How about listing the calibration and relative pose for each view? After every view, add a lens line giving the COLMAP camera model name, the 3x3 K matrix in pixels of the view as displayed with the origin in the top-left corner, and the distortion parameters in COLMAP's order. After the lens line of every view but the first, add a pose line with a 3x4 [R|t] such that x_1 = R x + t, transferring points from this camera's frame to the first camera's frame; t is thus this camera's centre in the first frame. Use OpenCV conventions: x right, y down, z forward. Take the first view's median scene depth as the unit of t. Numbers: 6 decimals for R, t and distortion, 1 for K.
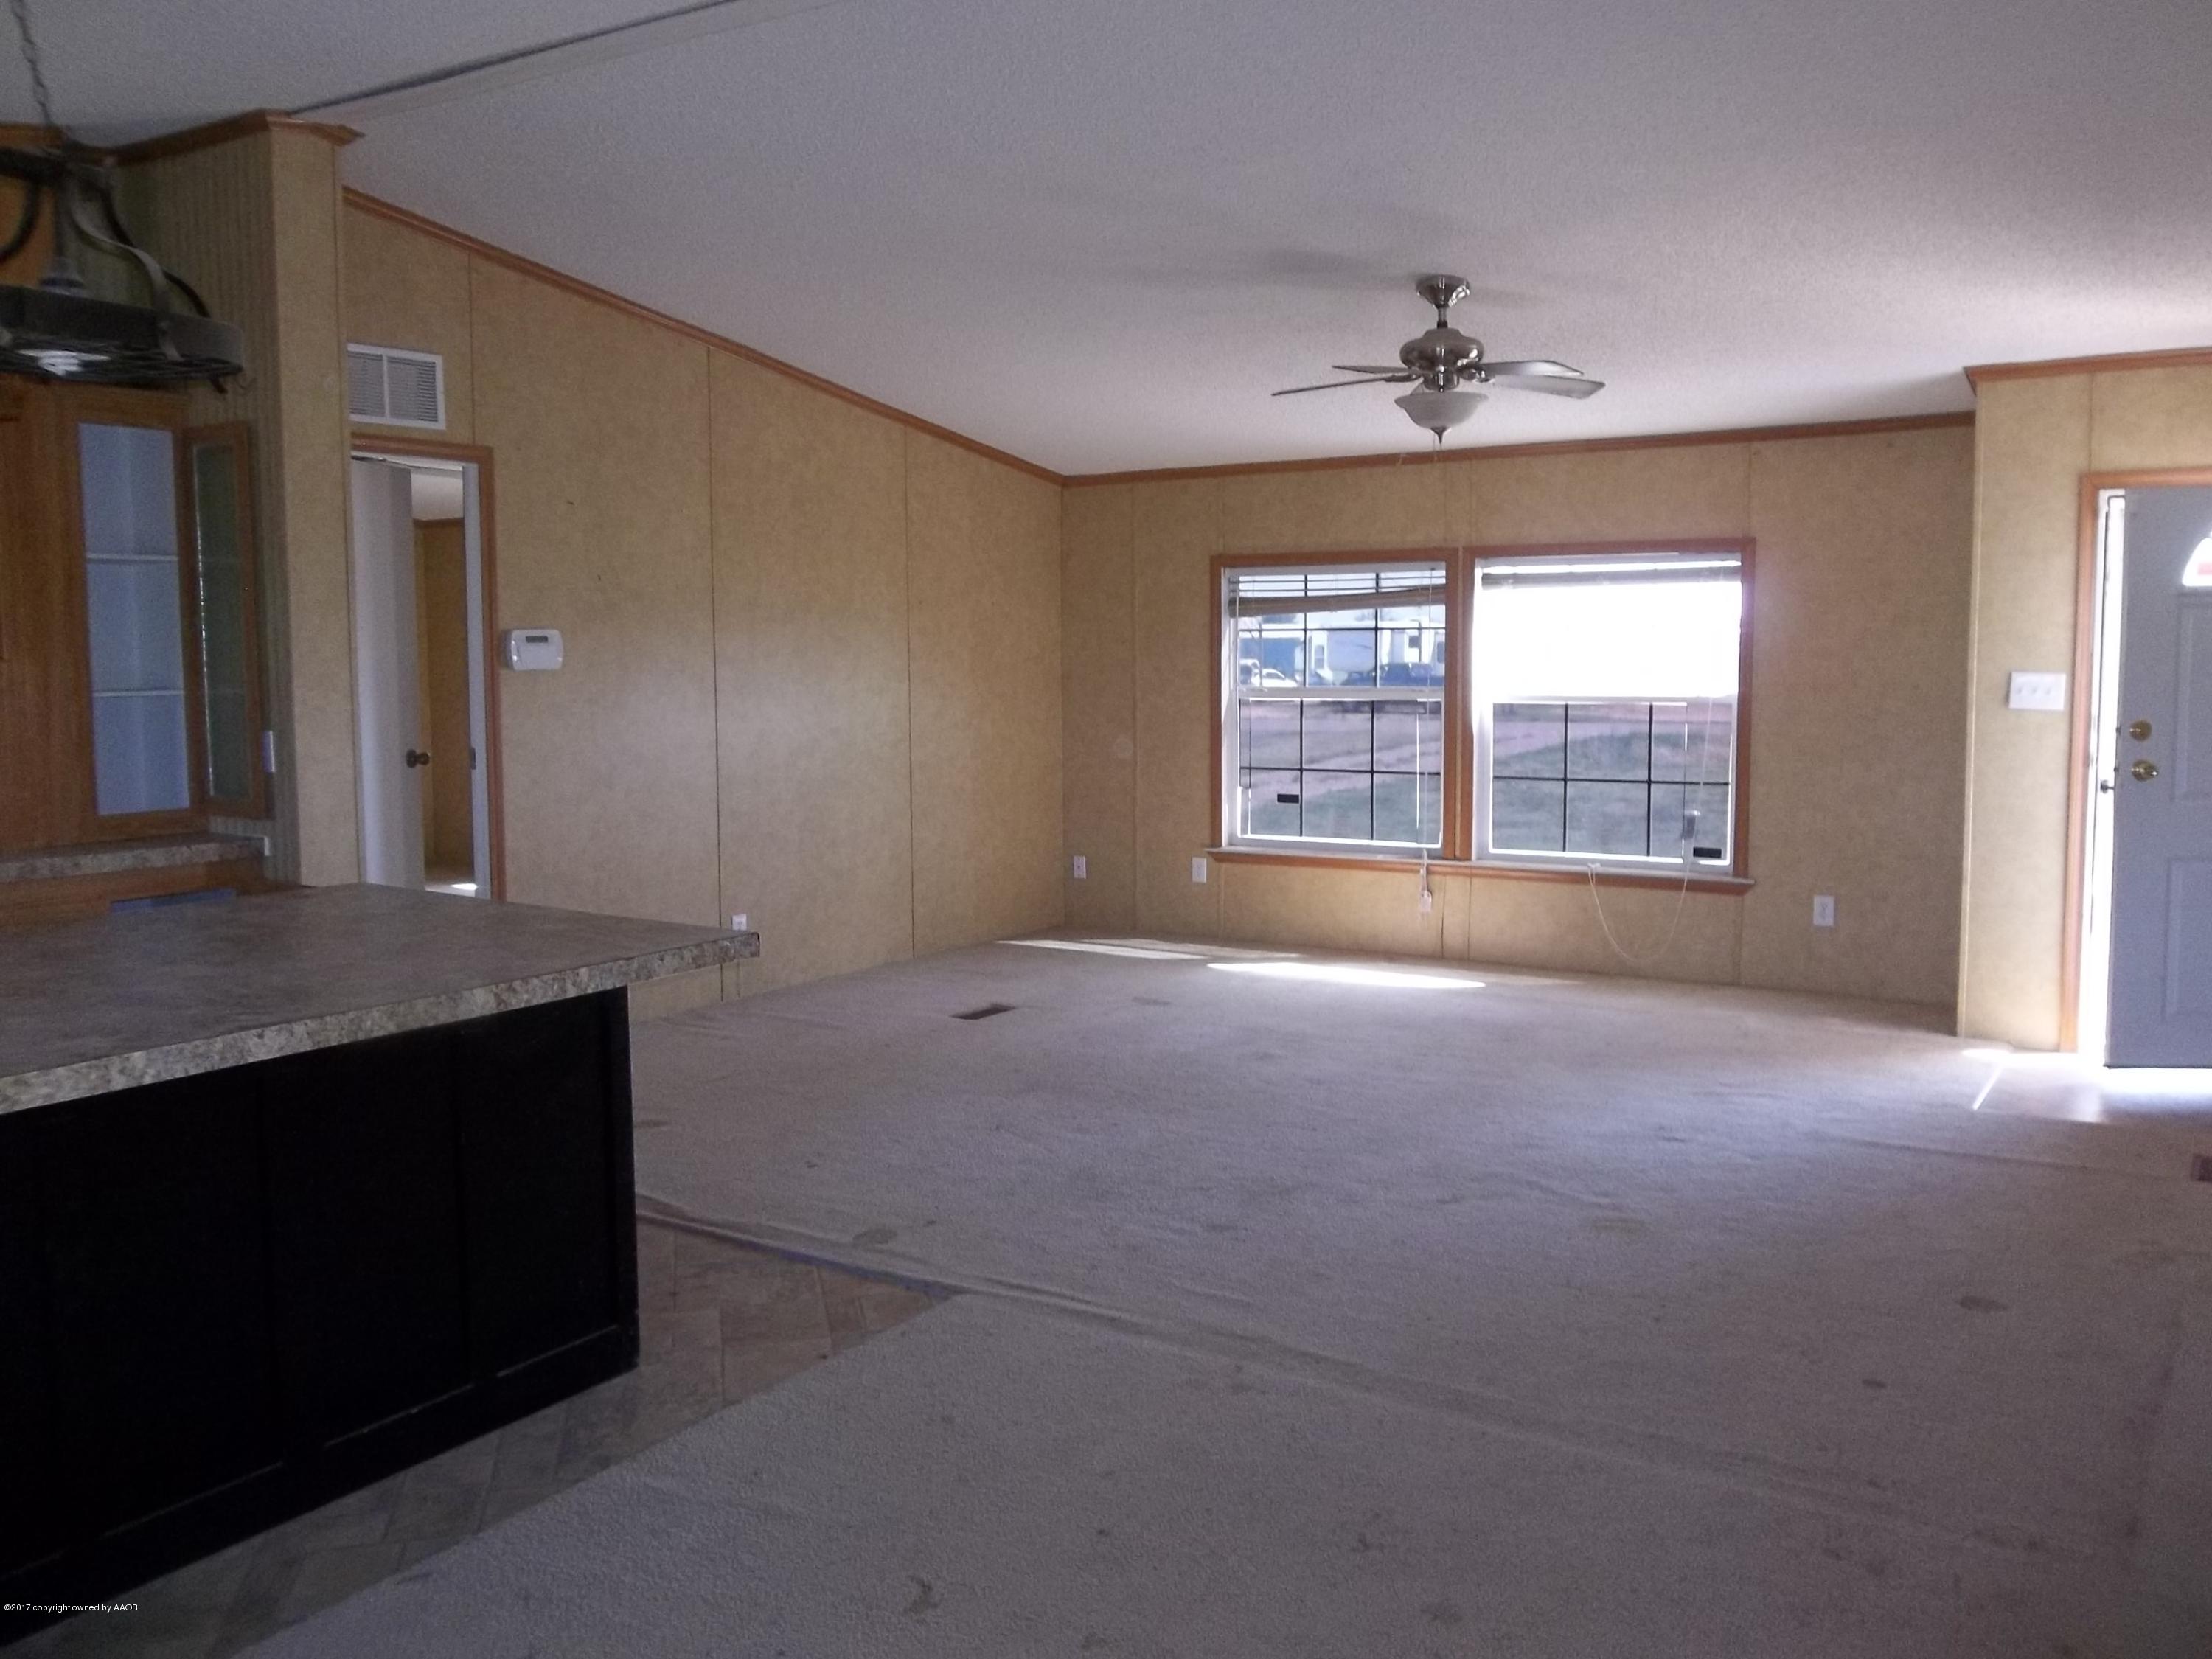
lens RADIAL K [[1780.4, 0, 1118.3], [0, 1780.4, 802.6], [0, 0, 1]] dist [-0.012907, -0.012466]
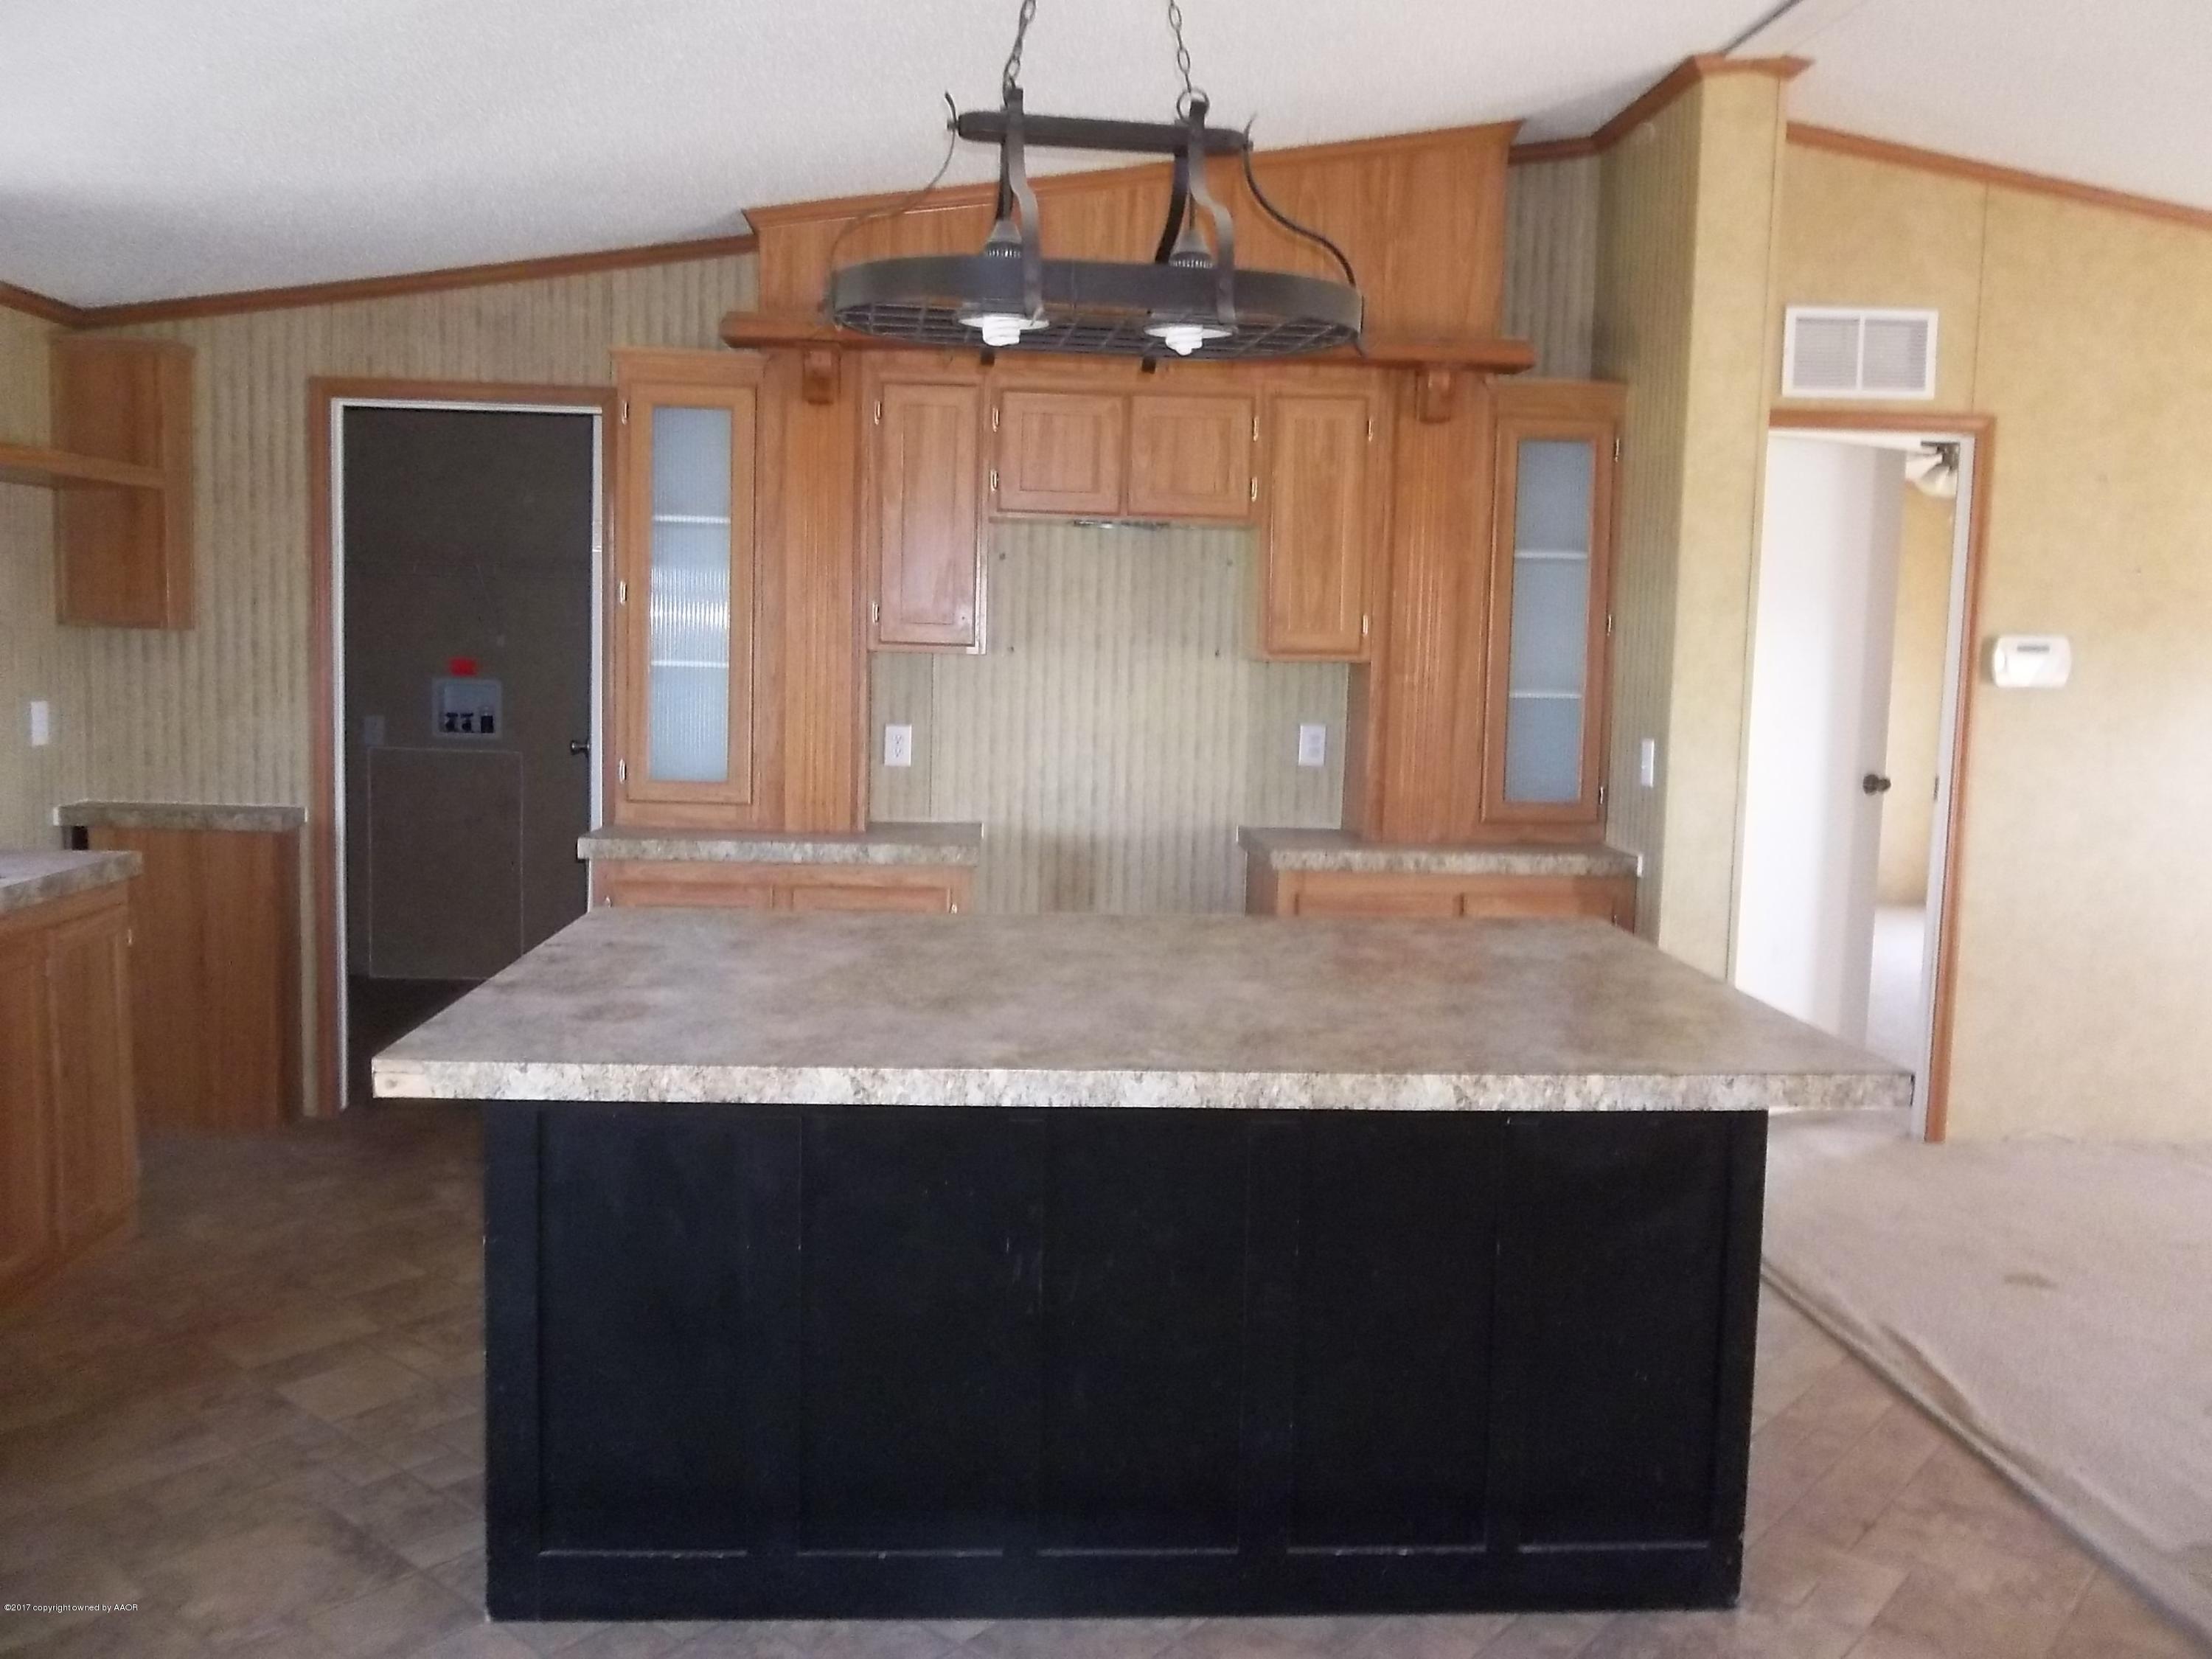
lens RADIAL K [[1758.5, 0, 1106.0], [0, 1758.5, 829.5], [0, 0, 1]] dist [-0.023451, -0.009509]
pose [[0.578131, 0.093758, -0.810539, 0.110189], [-0.087665, 0.994764, 0.052539, -0.019553], [0.811221, 0.040681, 0.583323, 0.265291]]
